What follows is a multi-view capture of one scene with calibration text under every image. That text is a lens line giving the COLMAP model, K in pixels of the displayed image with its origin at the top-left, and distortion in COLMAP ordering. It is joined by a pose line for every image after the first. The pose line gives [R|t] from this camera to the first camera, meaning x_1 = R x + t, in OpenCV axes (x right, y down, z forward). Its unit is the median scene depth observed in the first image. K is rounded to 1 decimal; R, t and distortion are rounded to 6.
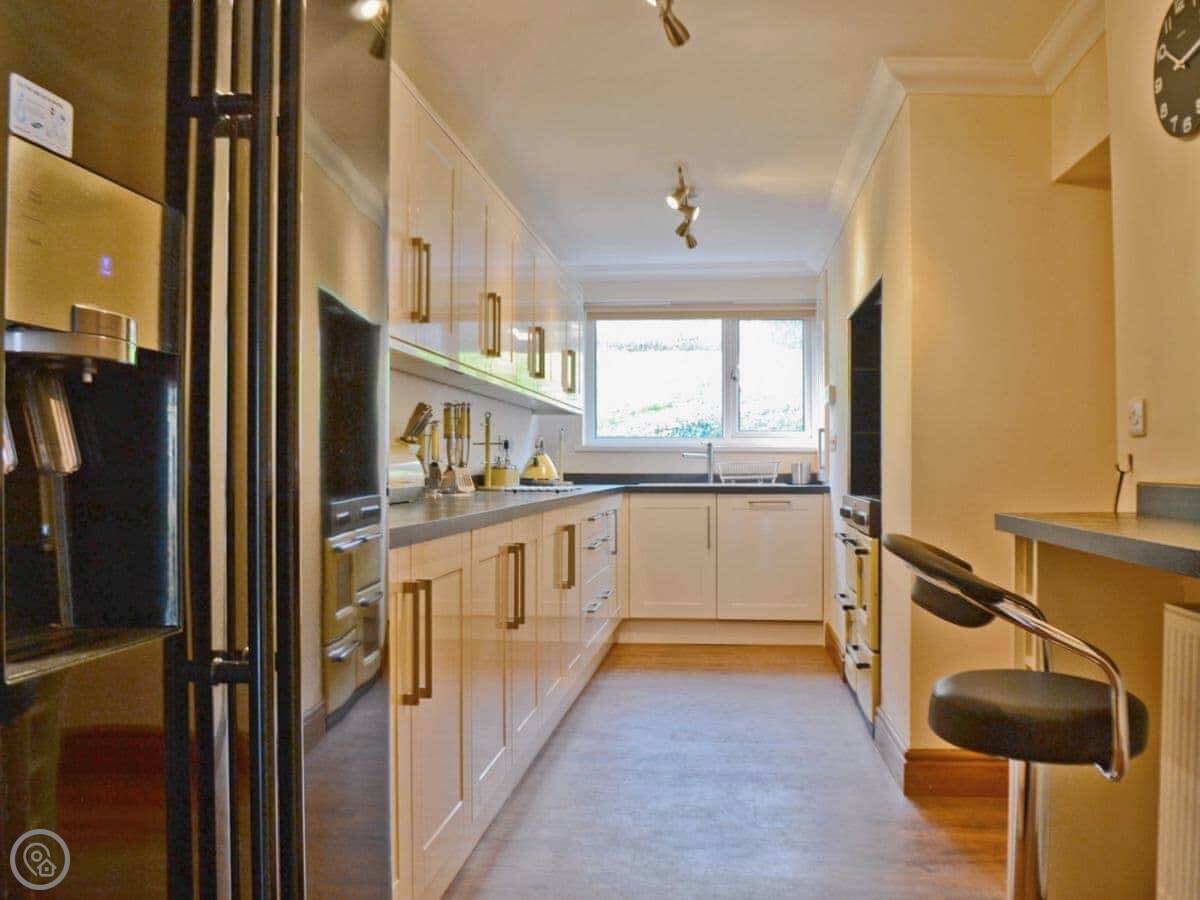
lens RADIAL K [[1943.0, 0, 599.2], [0, 1943.0, 453.3], [0, 0, 1]] dist [-0.147538, 0.088754]
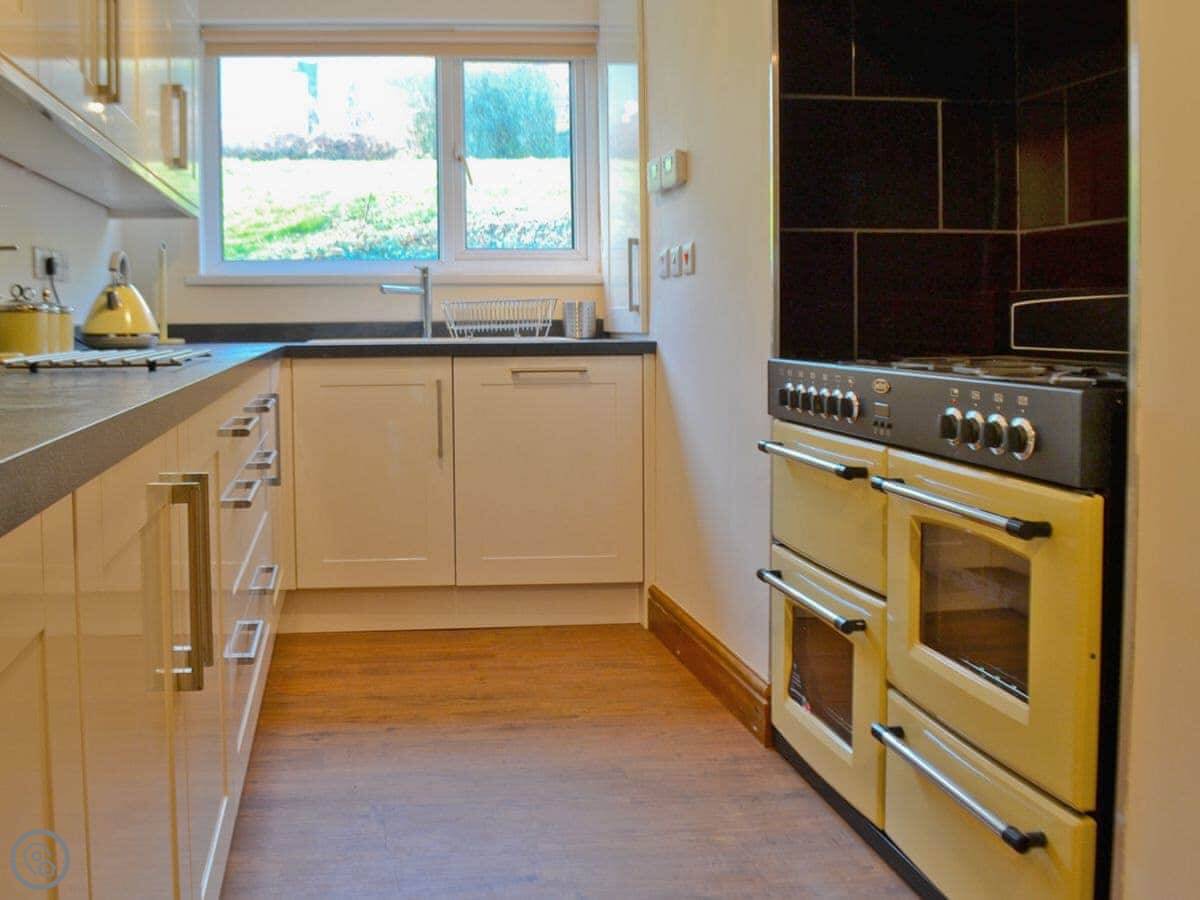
lens RADIAL K [[1943.0, 0, 599.2], [0, 1943.0, 453.3], [0, 0, 1]] dist [-0.147538, 0.088754]
pose [[0.979702, -0.022876, 0.199150, -0.008384], [0.007758, 0.997050, 0.076364, 0.006358], [-0.200309, -0.073269, 0.976989, 0.453112]]
